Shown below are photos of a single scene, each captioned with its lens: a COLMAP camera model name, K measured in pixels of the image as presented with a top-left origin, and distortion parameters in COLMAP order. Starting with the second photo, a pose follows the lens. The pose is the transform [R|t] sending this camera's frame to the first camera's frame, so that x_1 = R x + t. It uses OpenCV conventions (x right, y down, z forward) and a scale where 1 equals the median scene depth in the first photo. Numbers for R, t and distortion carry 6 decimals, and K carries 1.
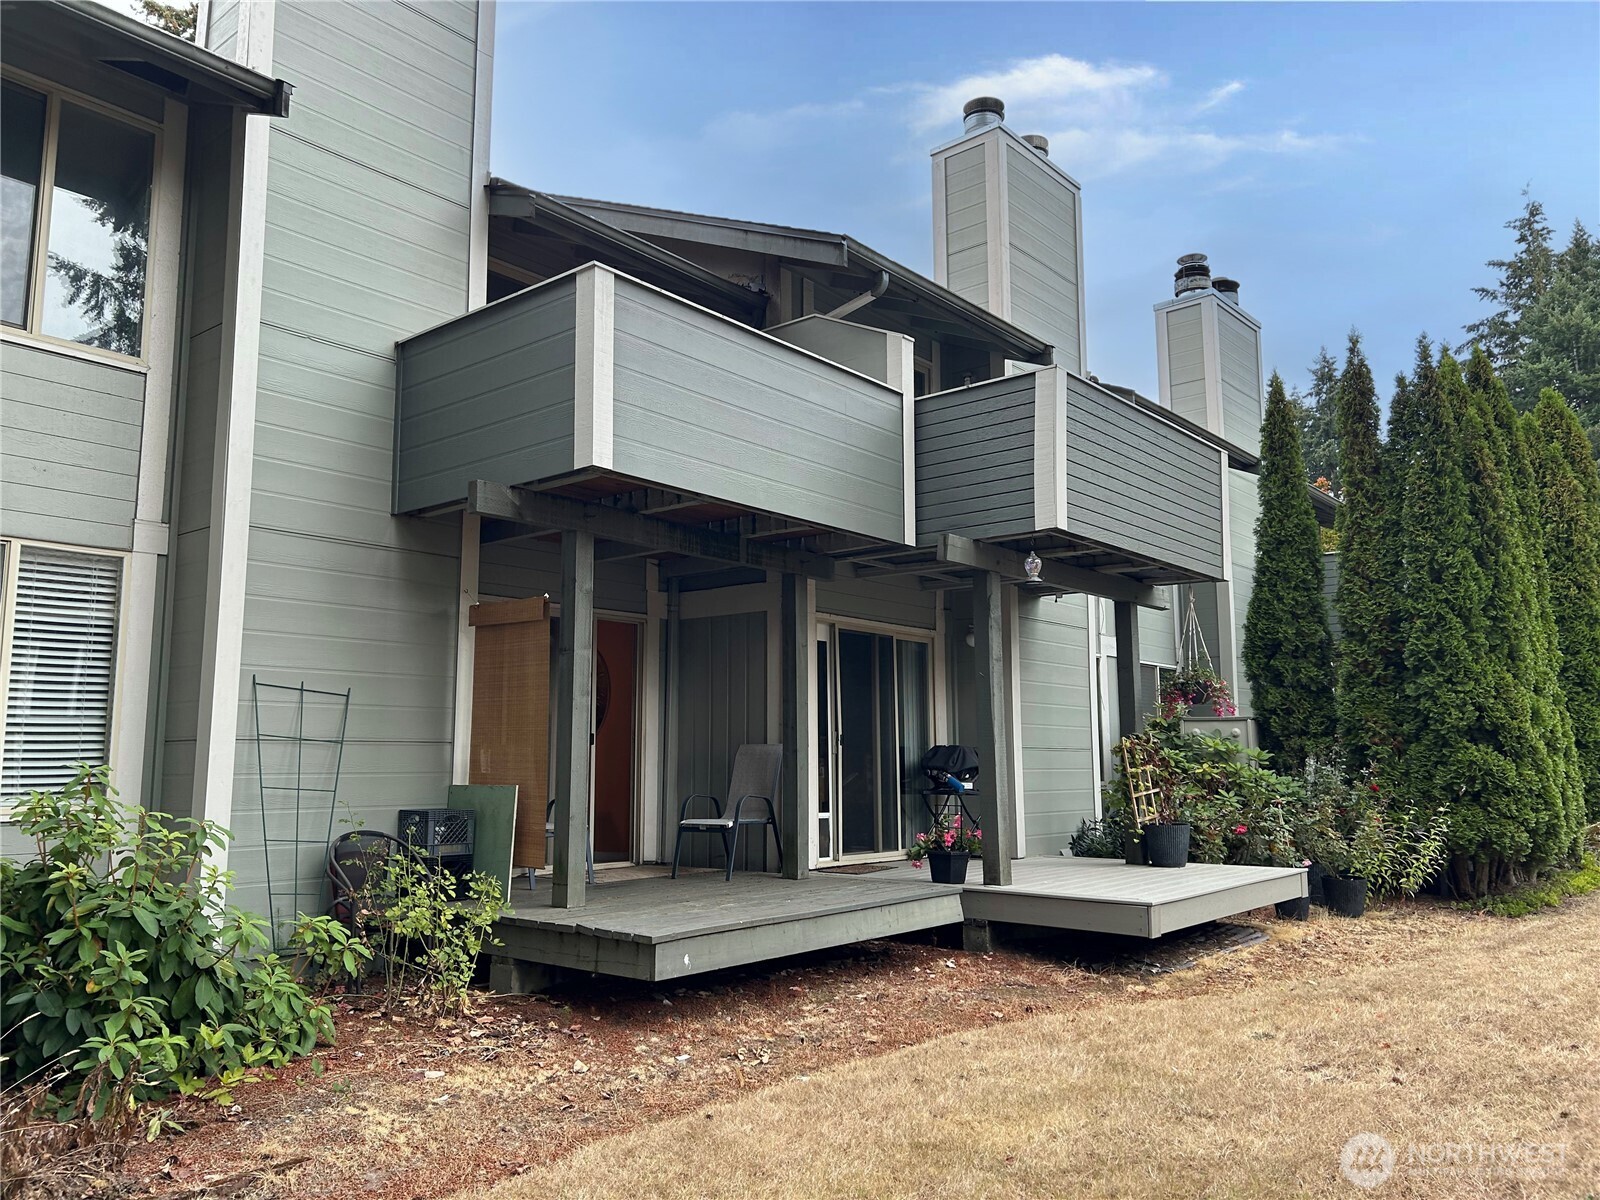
lens RADIAL K [[1199.8, 0, 798.0], [0, 1199.8, 603.5], [0, 0, 1]] dist [0.056552, -0.071030]
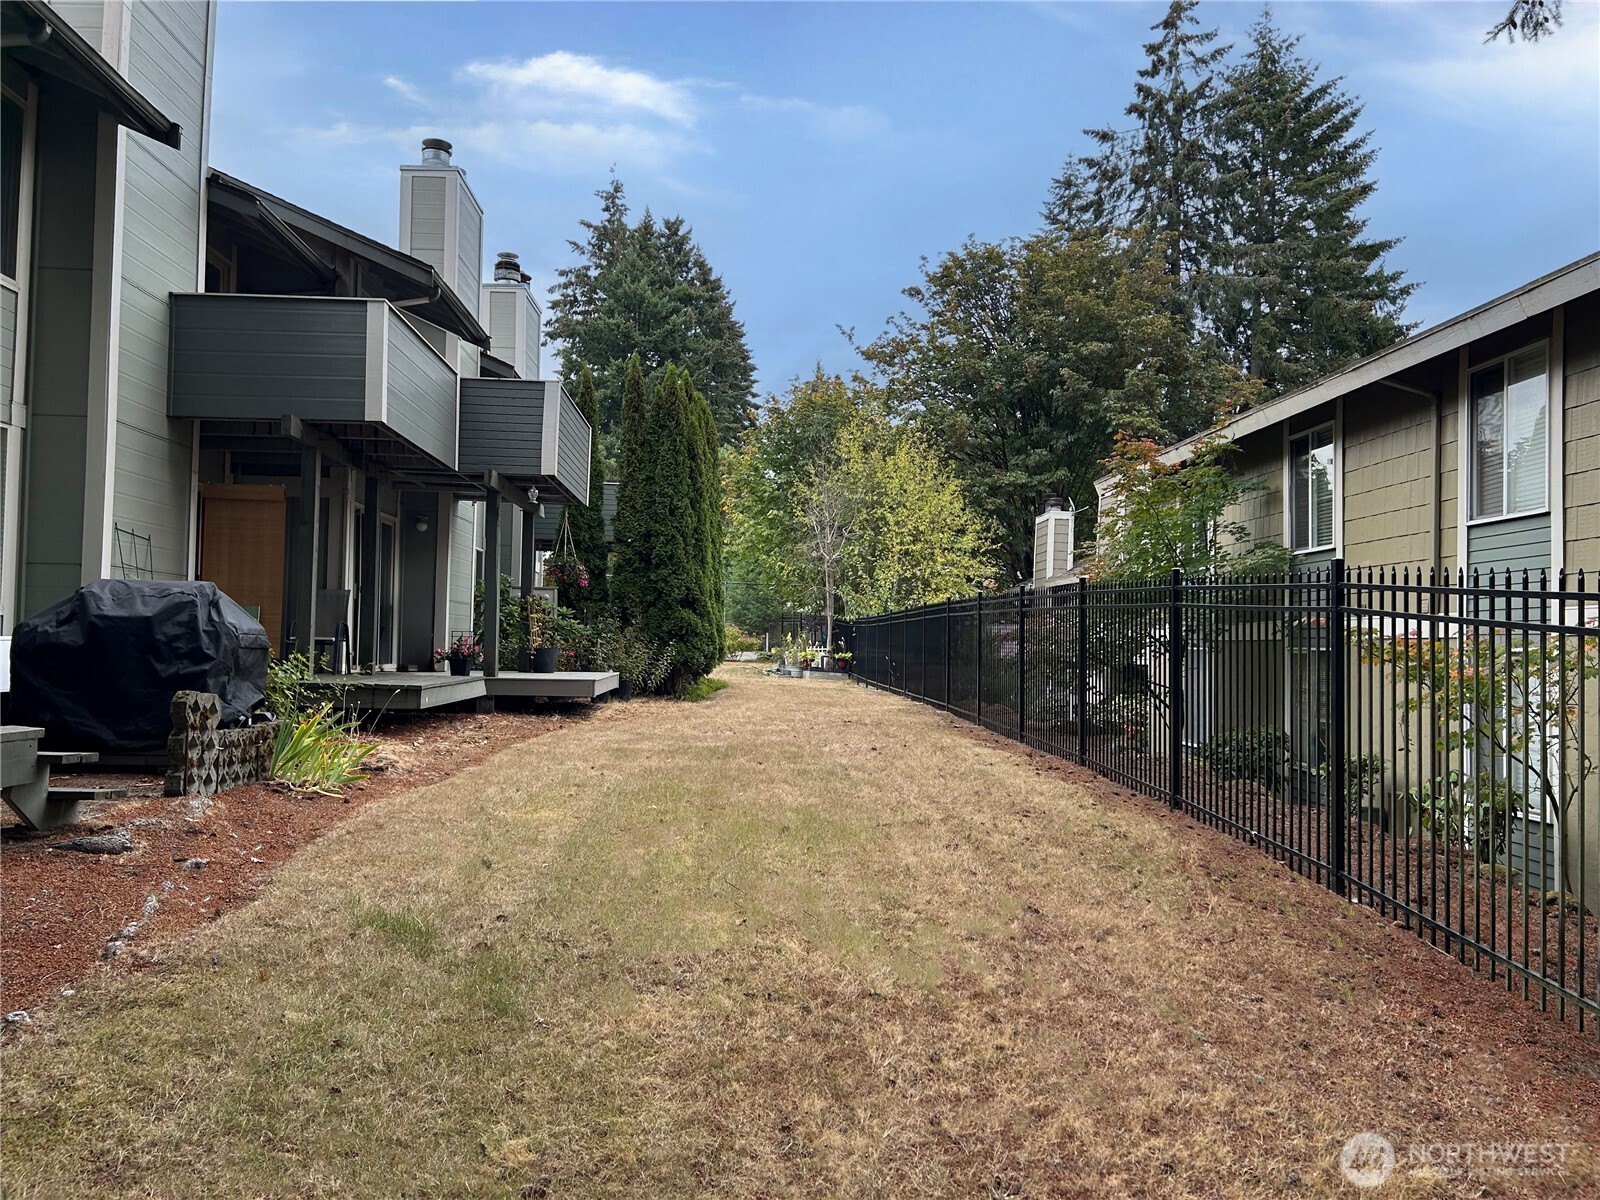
lens RADIAL K [[1199.8, 0, 798.0], [0, 1199.8, 603.5], [0, 0, 1]] dist [0.056552, -0.071030]
pose [[0.728701, 0.043115, 0.683474, -0.508894], [-0.113753, 0.991772, 0.058717, -0.014552], [-0.675319, -0.120534, 0.727610, -0.388571]]
